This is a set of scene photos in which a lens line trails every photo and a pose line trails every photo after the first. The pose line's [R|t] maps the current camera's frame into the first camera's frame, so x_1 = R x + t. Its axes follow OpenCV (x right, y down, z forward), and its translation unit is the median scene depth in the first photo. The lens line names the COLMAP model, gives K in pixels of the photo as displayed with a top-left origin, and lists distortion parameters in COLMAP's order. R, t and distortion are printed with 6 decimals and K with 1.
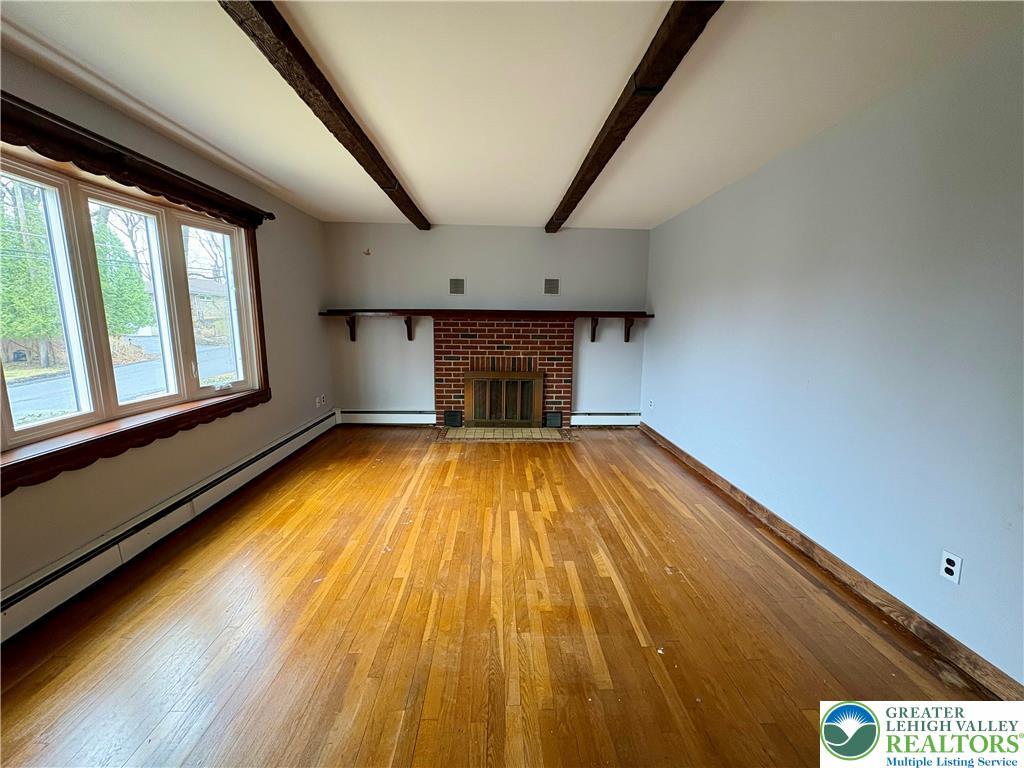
lens RADIAL K [[406.6, 0, 512.3], [0, 406.6, 384.8], [0, 0, 1]] dist [0.000384, 0.000374]
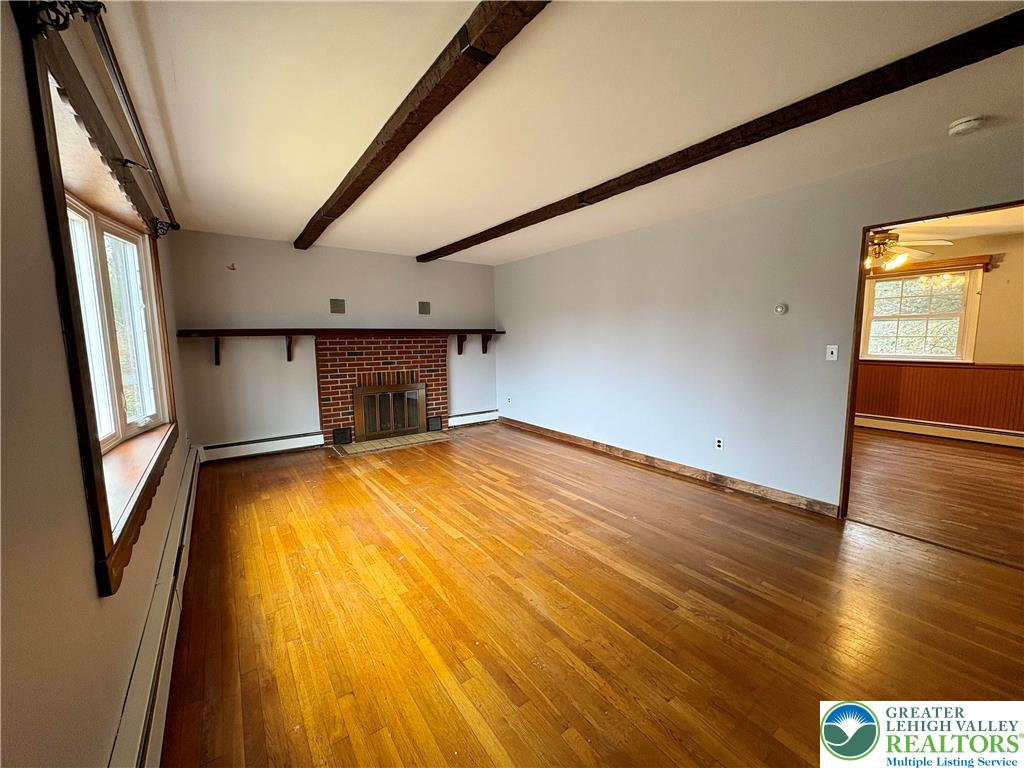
lens RADIAL K [[406.6, 0, 513.0], [0, 406.6, 384.1], [0, 0, 1]] dist [0.000384, 0.000374]
pose [[0.831080, -0.082459, 0.550006, -0.506887], [0.106370, 0.994258, -0.011667, 0.017202], [-0.545886, 0.068201, 0.835079, -0.120885]]
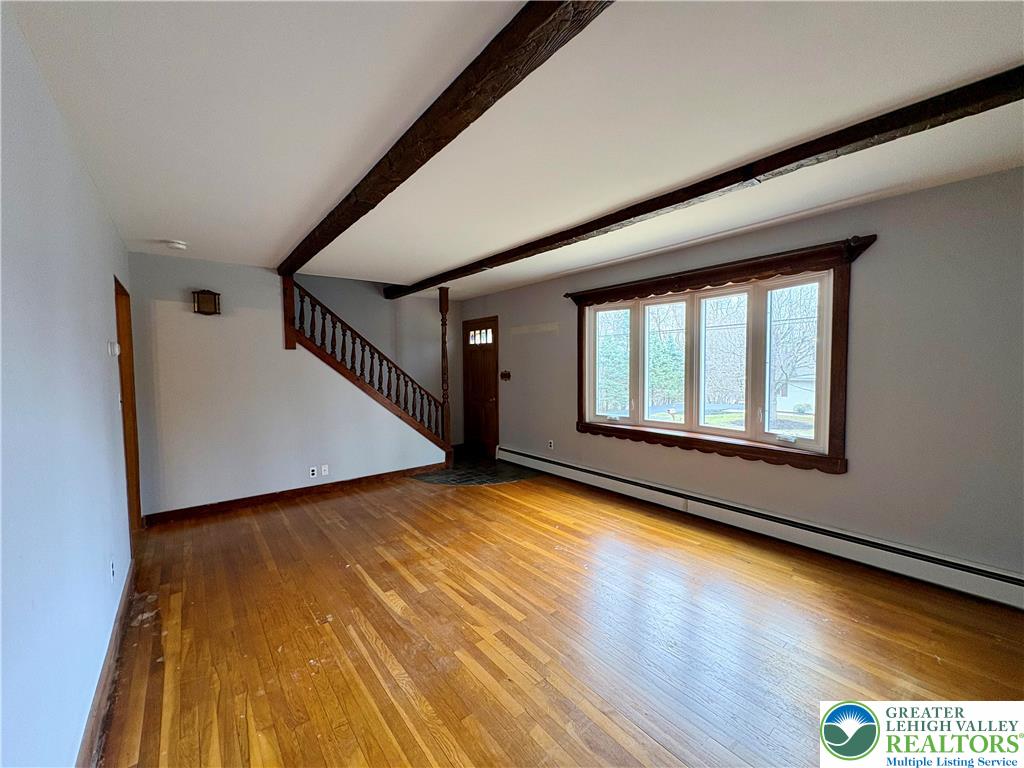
lens RADIAL K [[406.6, 0, 510.6], [0, 406.6, 383.8], [0, 0, 1]] dist [0.000384, 0.000374]
pose [[-0.805006, 0.027181, -0.592644, 0.402393], [-0.090379, 0.981671, 0.167788, -0.222346], [0.586342, 0.188633, -0.787795, 1.298578]]
